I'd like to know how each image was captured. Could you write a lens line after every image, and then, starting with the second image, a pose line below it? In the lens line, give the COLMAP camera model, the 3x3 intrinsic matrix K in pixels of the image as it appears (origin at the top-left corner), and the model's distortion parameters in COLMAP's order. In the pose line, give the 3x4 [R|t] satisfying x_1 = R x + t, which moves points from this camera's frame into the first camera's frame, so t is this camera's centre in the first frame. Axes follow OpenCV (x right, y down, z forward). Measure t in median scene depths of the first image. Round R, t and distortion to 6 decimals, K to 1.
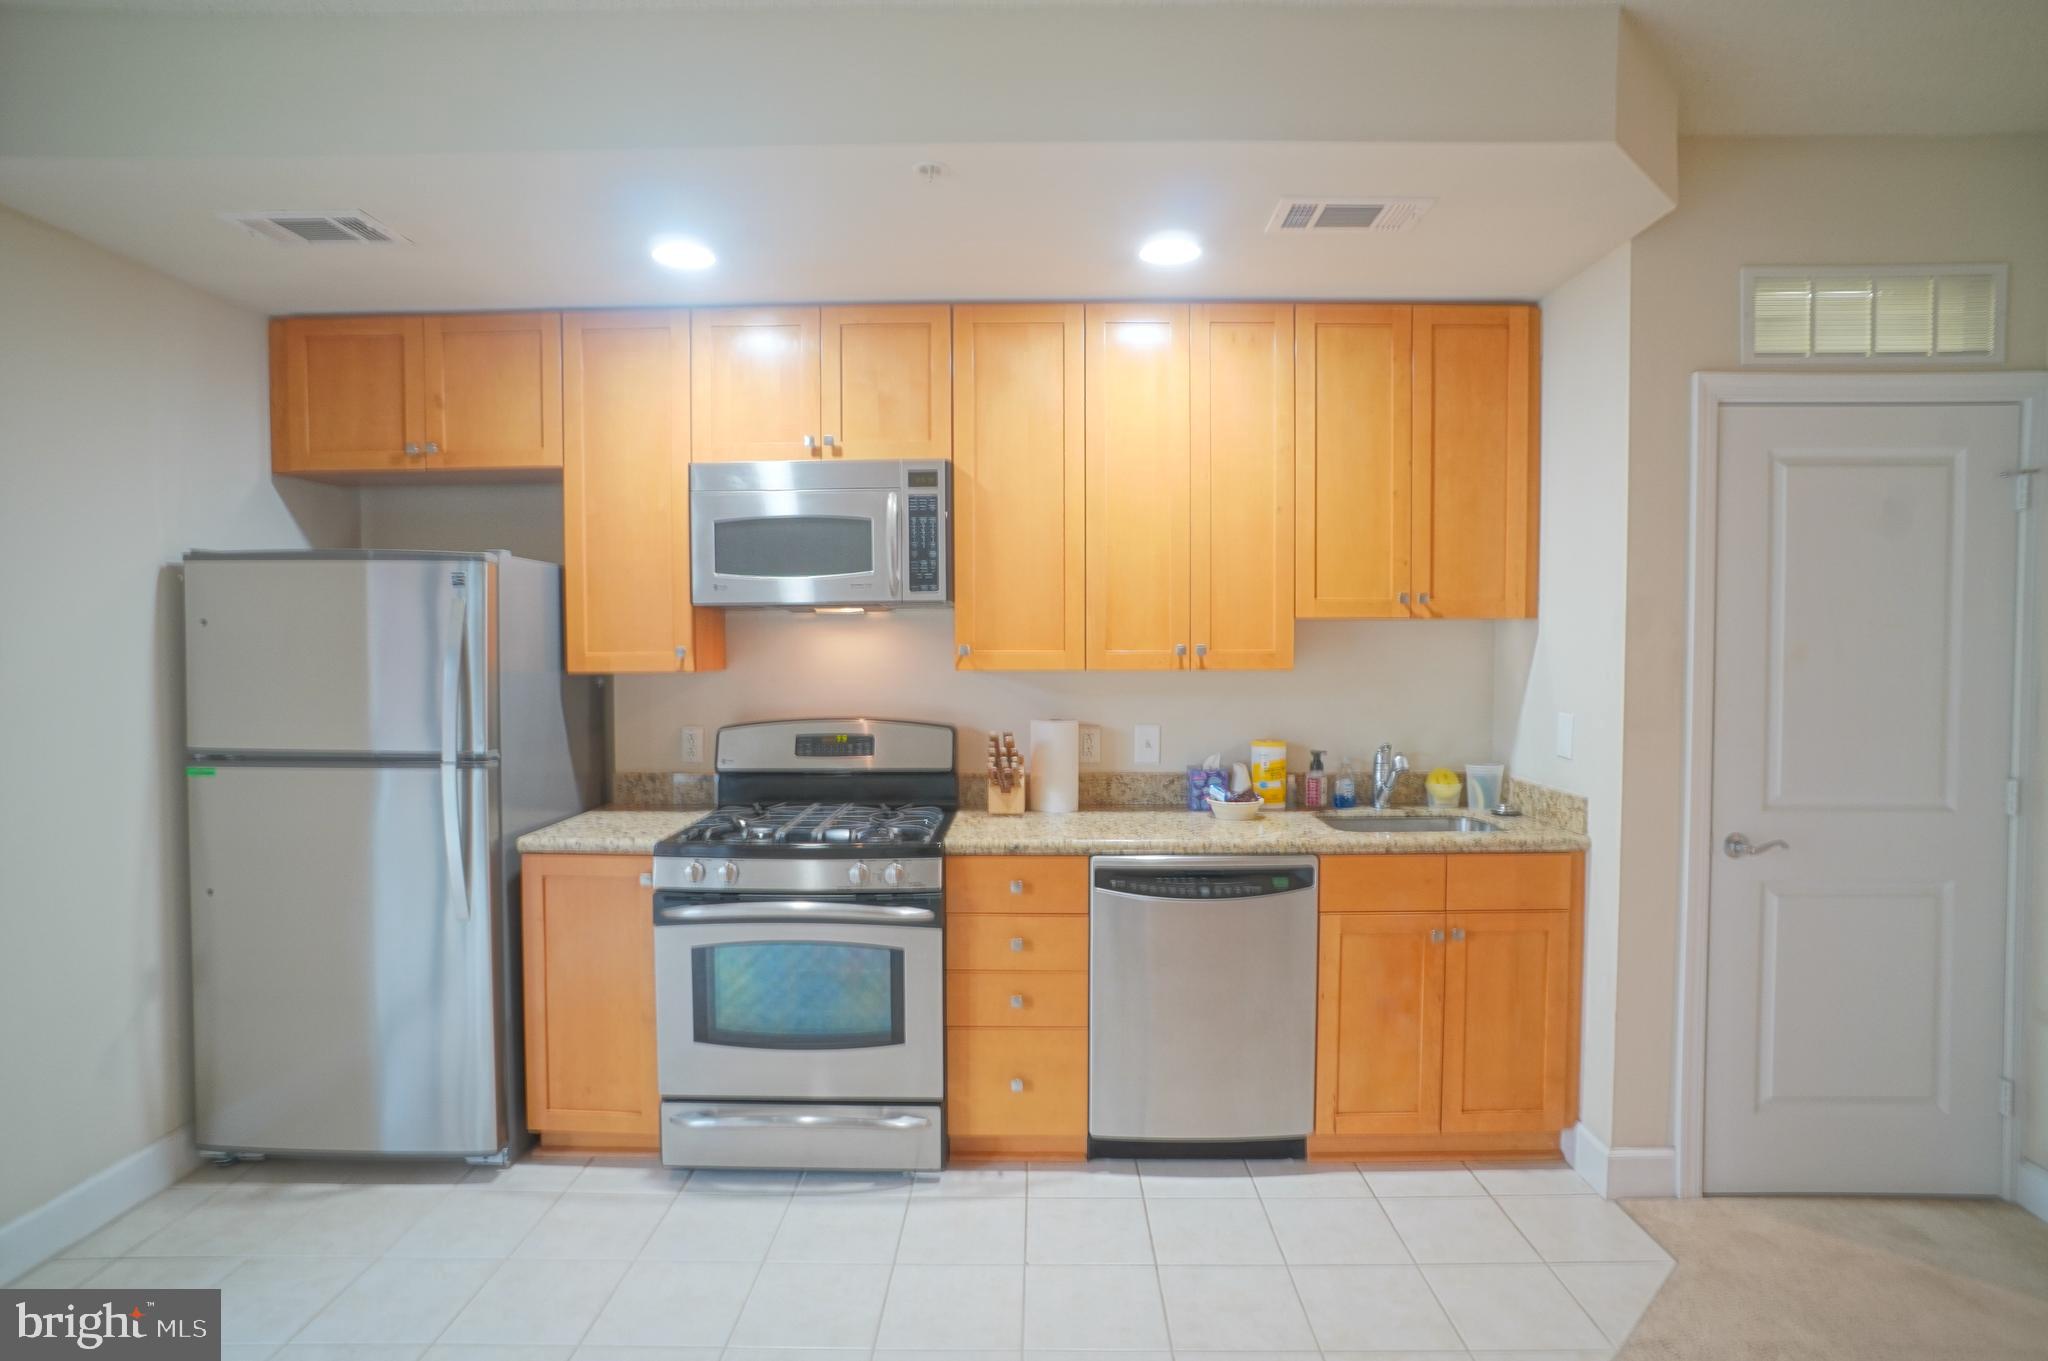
lens RADIAL K [[1079.3, 0, 1024.0], [0, 1079.3, 680.5], [0, 0, 1]] dist [-0.068702, 0.038503]
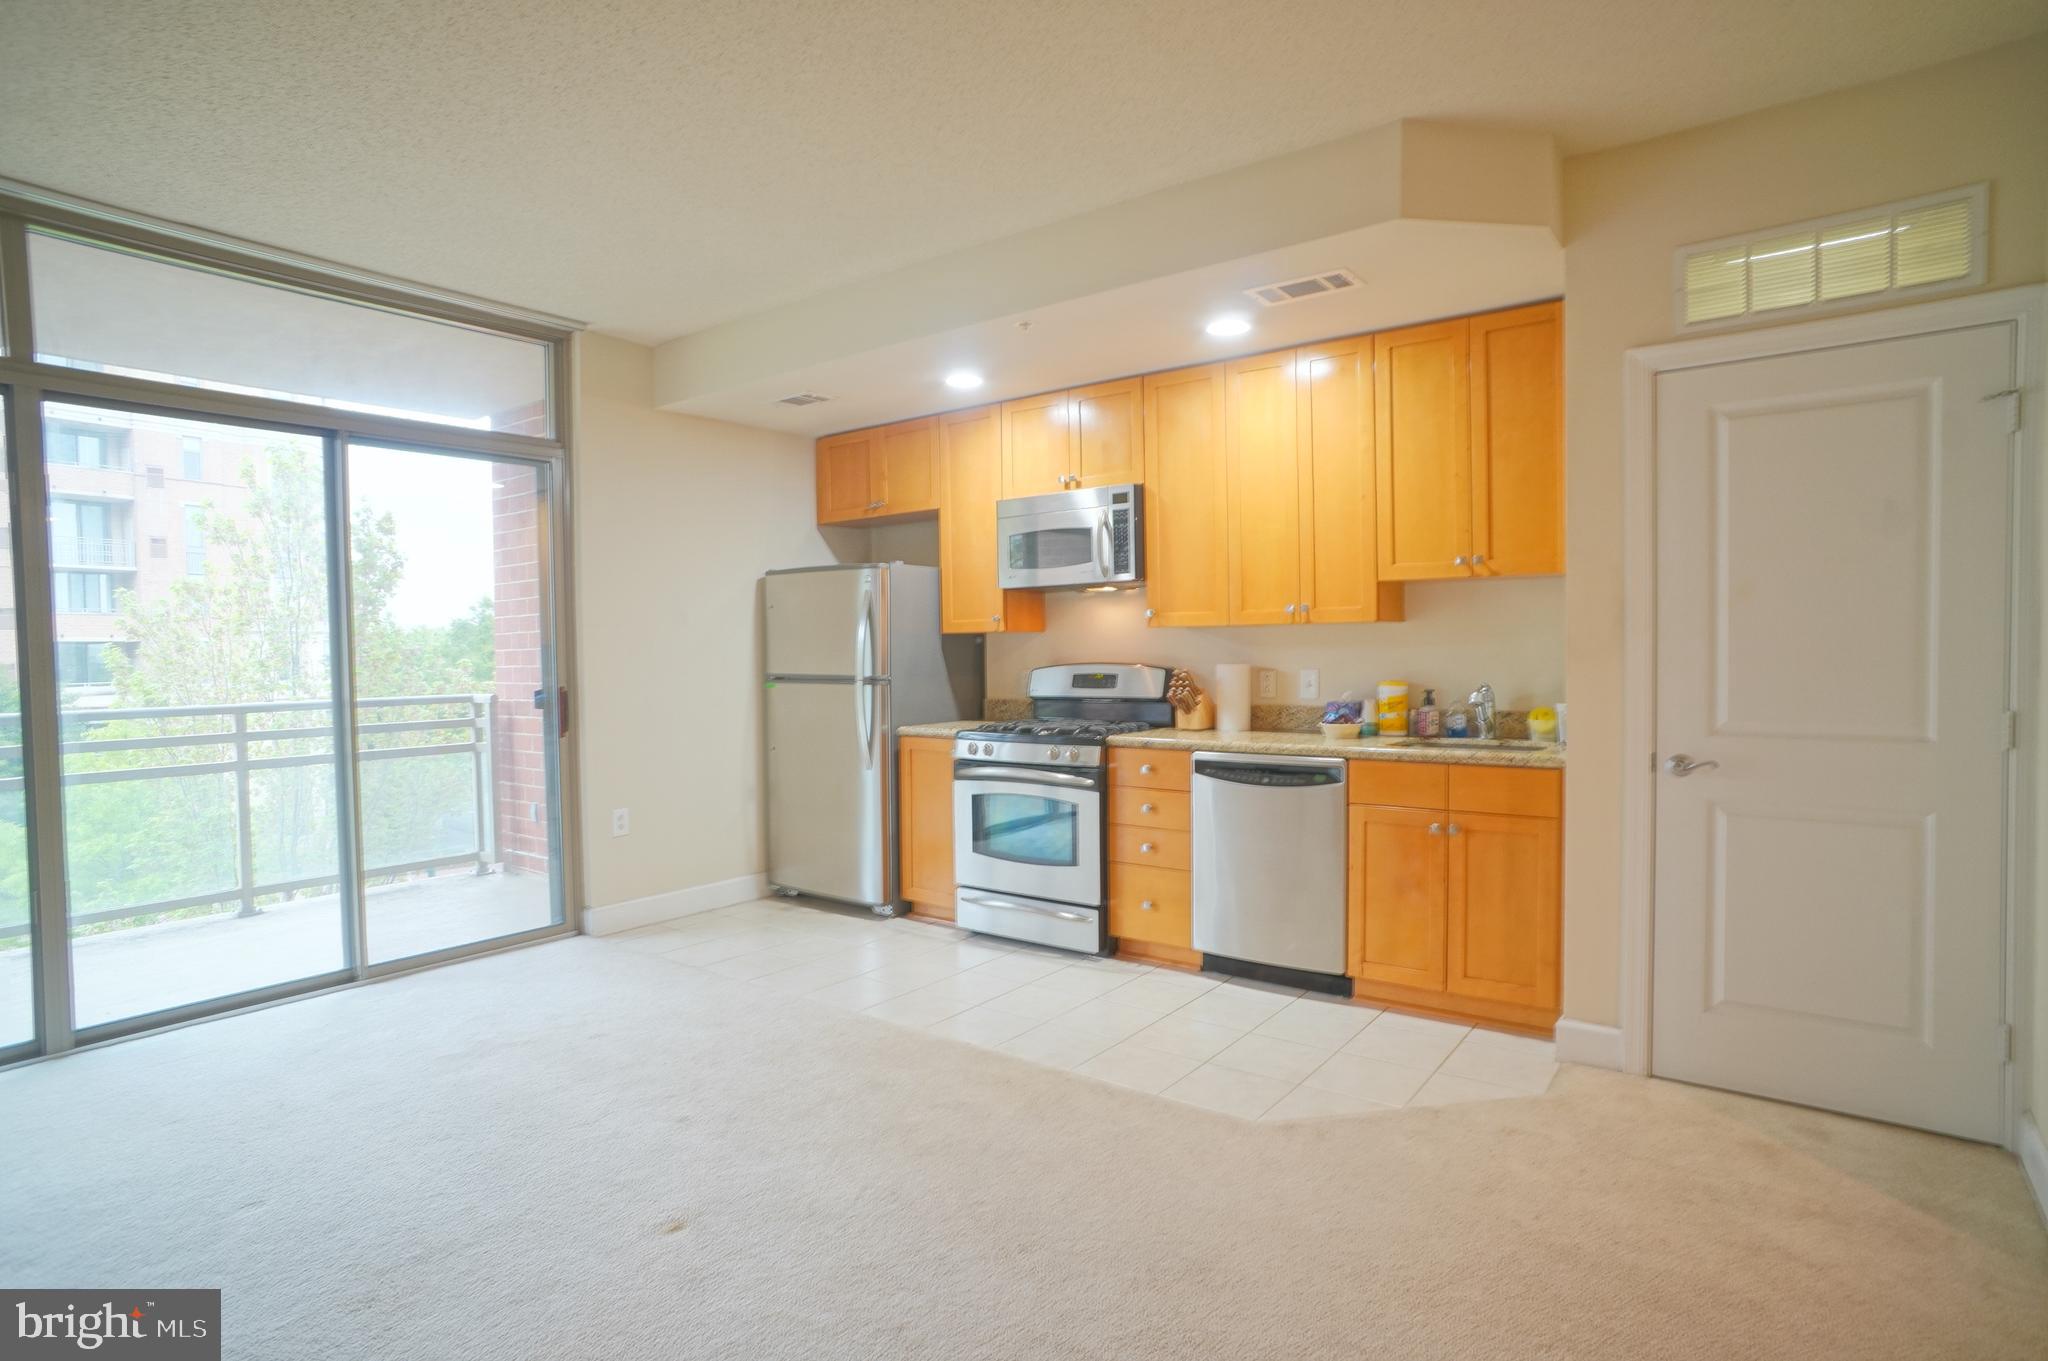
lens RADIAL K [[1079.3, 0, 1024.0], [0, 1079.3, 680.5], [0, 0, 1]] dist [-0.068702, 0.038503]
pose [[0.802604, 0.009742, -0.596432, 0.734414], [-0.010572, 0.999942, 0.002106, 0.067217], [0.596418, 0.004615, 0.802661, -0.290606]]
